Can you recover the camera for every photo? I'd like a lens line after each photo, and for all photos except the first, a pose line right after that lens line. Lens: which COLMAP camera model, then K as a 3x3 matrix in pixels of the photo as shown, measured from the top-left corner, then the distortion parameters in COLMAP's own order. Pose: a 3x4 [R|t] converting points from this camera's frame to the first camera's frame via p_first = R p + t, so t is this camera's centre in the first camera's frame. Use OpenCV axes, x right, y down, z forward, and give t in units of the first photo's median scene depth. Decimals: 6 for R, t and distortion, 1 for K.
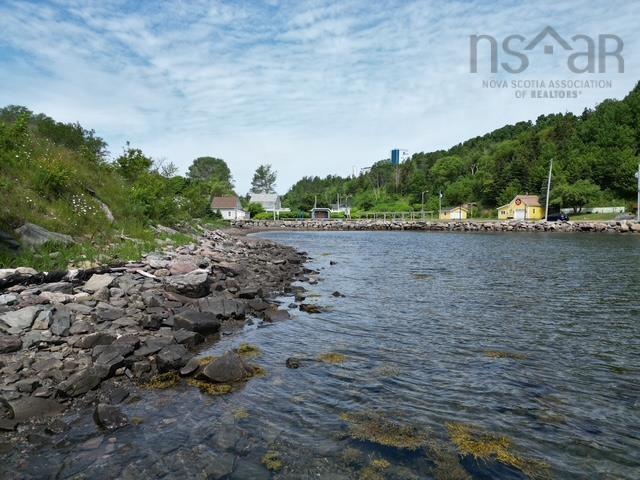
lens RADIAL K [[442.9, 0, 318.7], [0, 442.9, 238.0], [0, 0, 1]] dist [0.084157, -0.090291]
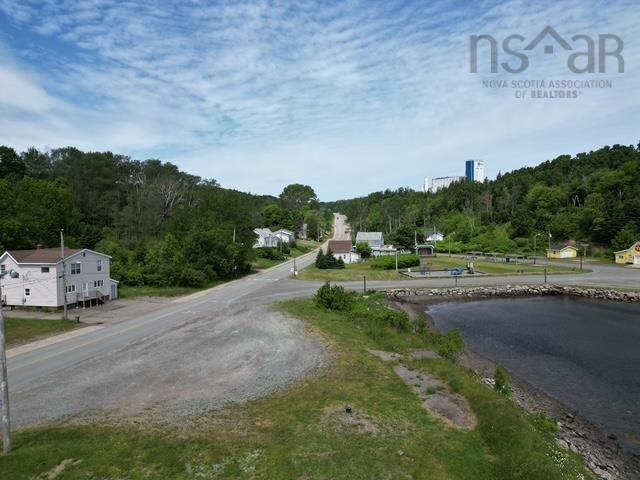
lens RADIAL K [[442.9, 0, 318.7], [0, 442.9, 238.0], [0, 0, 1]] dist [0.084157, -0.090291]
pose [[0.992023, -0.015067, -0.125156, -0.151893], [0.015074, 0.999886, -0.000890, -0.119758], [0.125155, -0.001003, 0.992137, -0.107945]]
